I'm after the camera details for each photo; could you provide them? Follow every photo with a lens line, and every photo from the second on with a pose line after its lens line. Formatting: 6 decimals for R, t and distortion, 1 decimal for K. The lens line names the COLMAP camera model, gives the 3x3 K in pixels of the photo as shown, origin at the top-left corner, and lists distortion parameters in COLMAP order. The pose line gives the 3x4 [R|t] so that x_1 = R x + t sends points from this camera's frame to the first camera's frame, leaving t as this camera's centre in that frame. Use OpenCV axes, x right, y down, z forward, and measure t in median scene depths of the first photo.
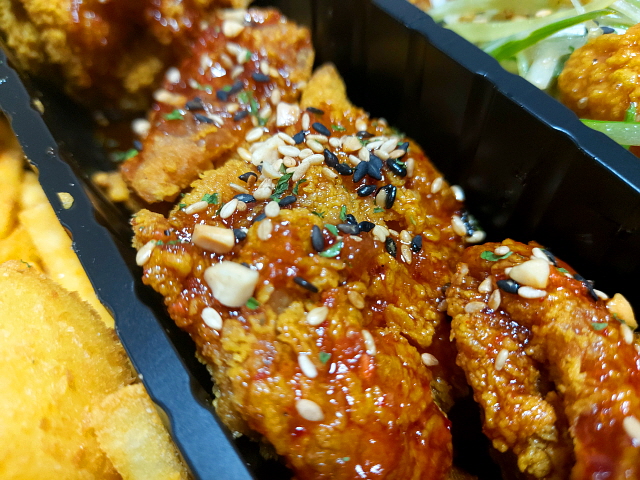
lens RADIAL K [[478.2, 0, 320.0], [0, 478.2, 240.0], [0, 0, 1]] dist [-0.073663, -0.001868]
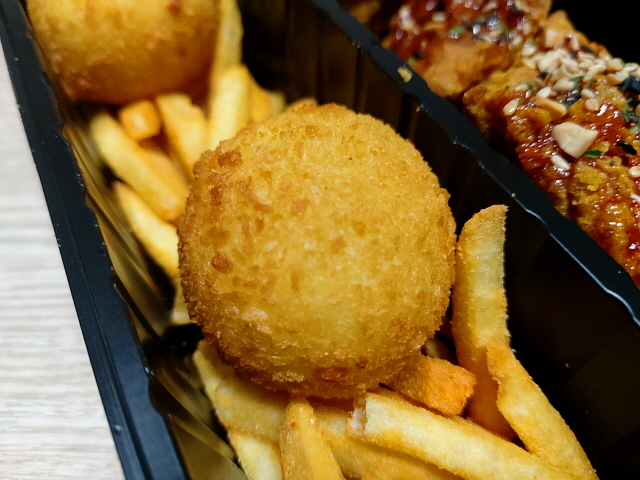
lens RADIAL K [[478.2, 0, 320.0], [0, 478.2, 240.0], [0, 0, 1]] dist [-0.073663, -0.001868]
pose [[0.994079, 0.091311, -0.058907, -0.634691], [-0.091464, 0.995808, 0.000104, 0.352601], [0.058670, 0.005285, 0.998263, -0.241711]]
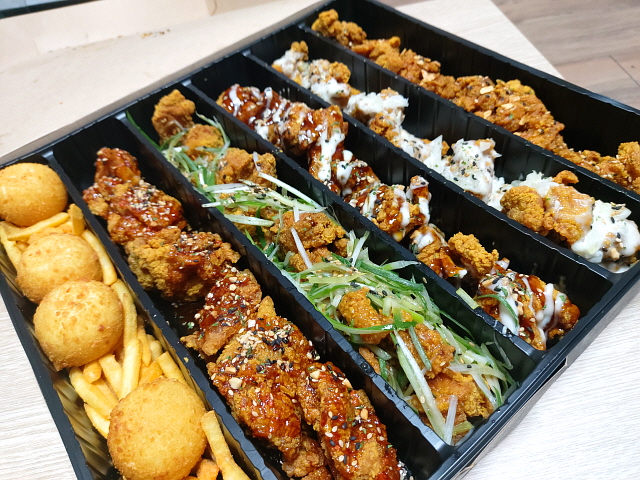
lens RADIAL K [[460.9, 0, 320.0], [0, 460.9, 240.0], [0, 0, 1]] dist [0.002475, -0.004580]
pose [[0.998045, -0.062445, 0.002430, 0.474260], [0.062195, 0.988751, -0.136025, -0.425088], [0.006091, 0.135910, 0.990702, -2.413153]]
